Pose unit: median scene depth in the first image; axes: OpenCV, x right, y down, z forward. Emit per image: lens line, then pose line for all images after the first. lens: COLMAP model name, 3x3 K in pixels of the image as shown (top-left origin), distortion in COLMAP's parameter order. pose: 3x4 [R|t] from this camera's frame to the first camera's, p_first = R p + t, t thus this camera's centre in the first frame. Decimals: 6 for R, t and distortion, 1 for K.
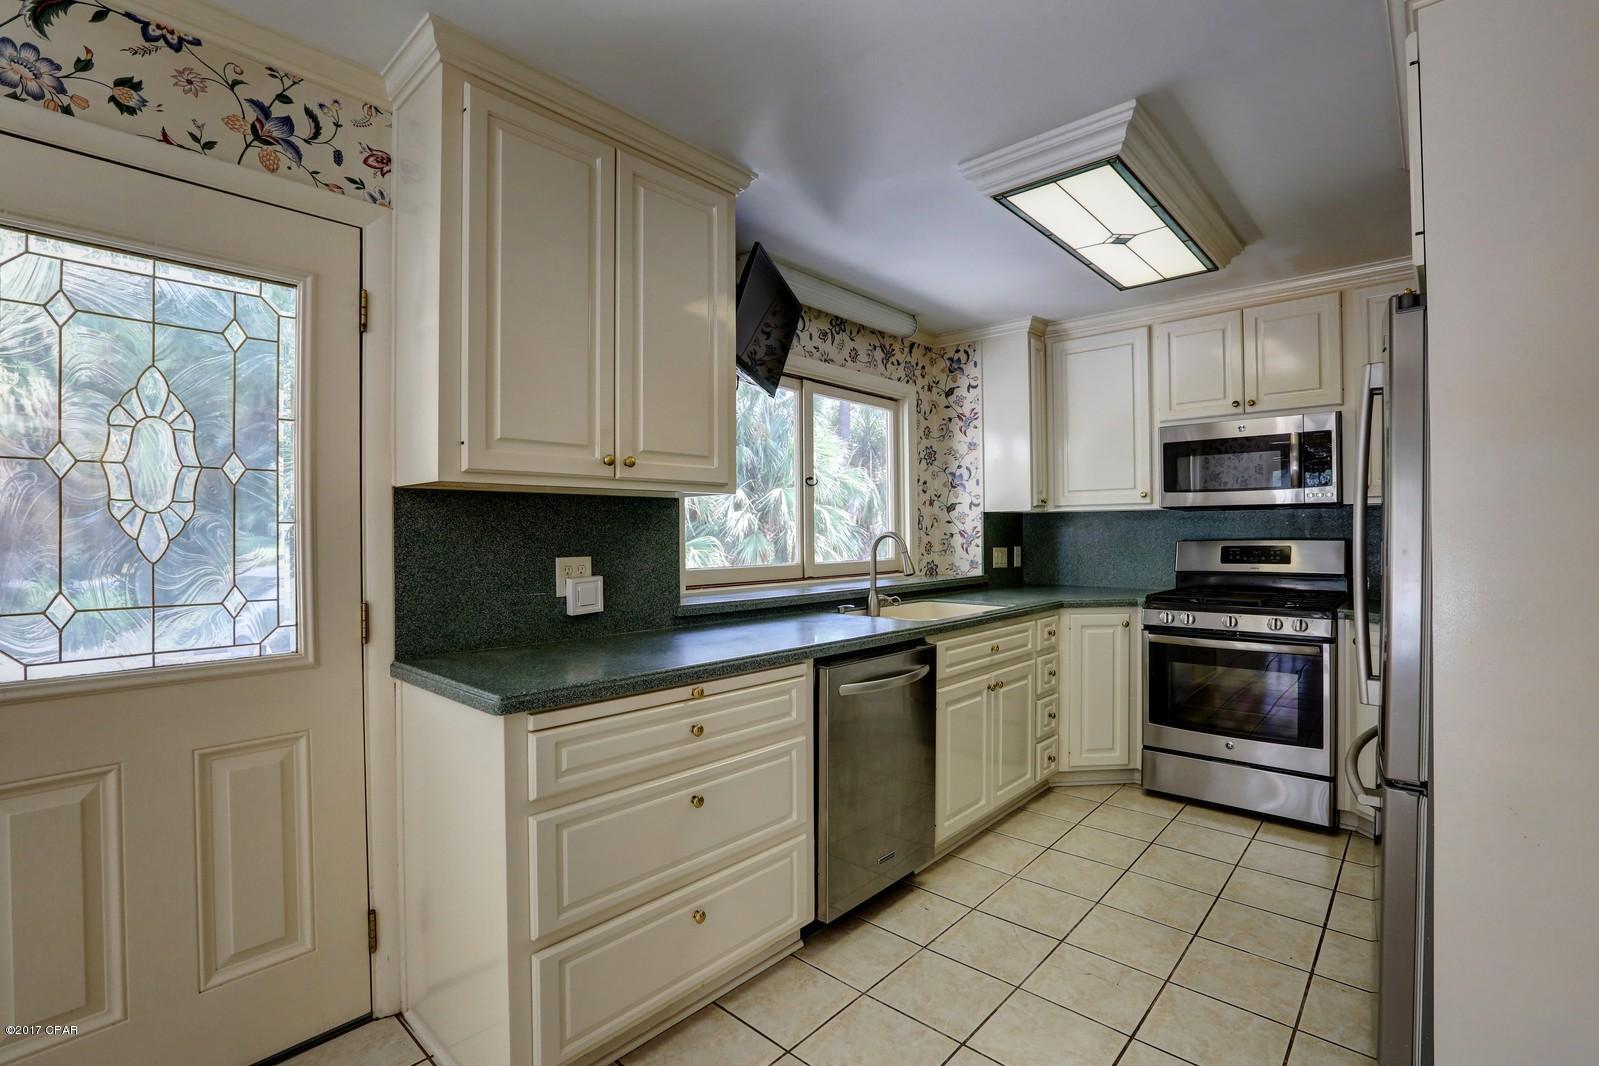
lens RADIAL K [[730.6, 0, 801.7], [0, 730.6, 531.3], [0, 0, 1]] dist [-0.055570, 0.021509]
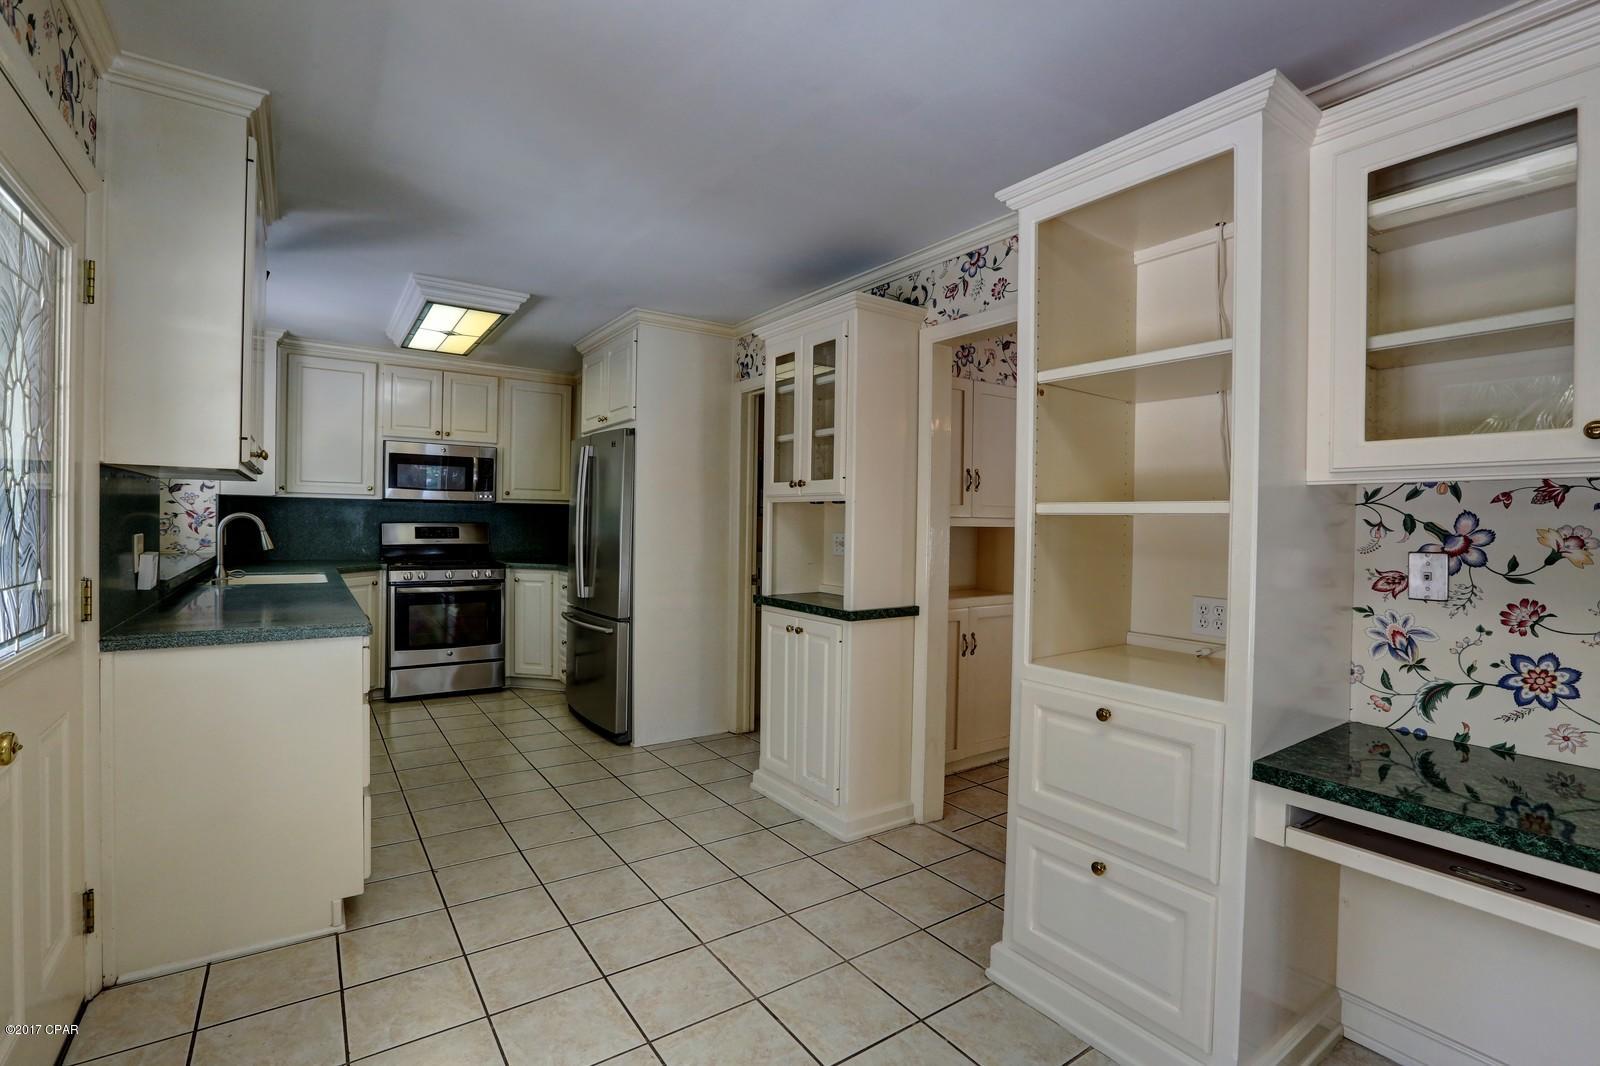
lens RADIAL K [[731.1, 0, 802.2], [0, 731.1, 531.3], [0, 0, 1]] dist [-0.055570, 0.021509]
pose [[0.225412, -0.002447, 0.974260, -0.696017], [-0.022331, 0.999721, 0.007677, 0.001161], [-0.974008, -0.023487, 0.225295, -0.095611]]
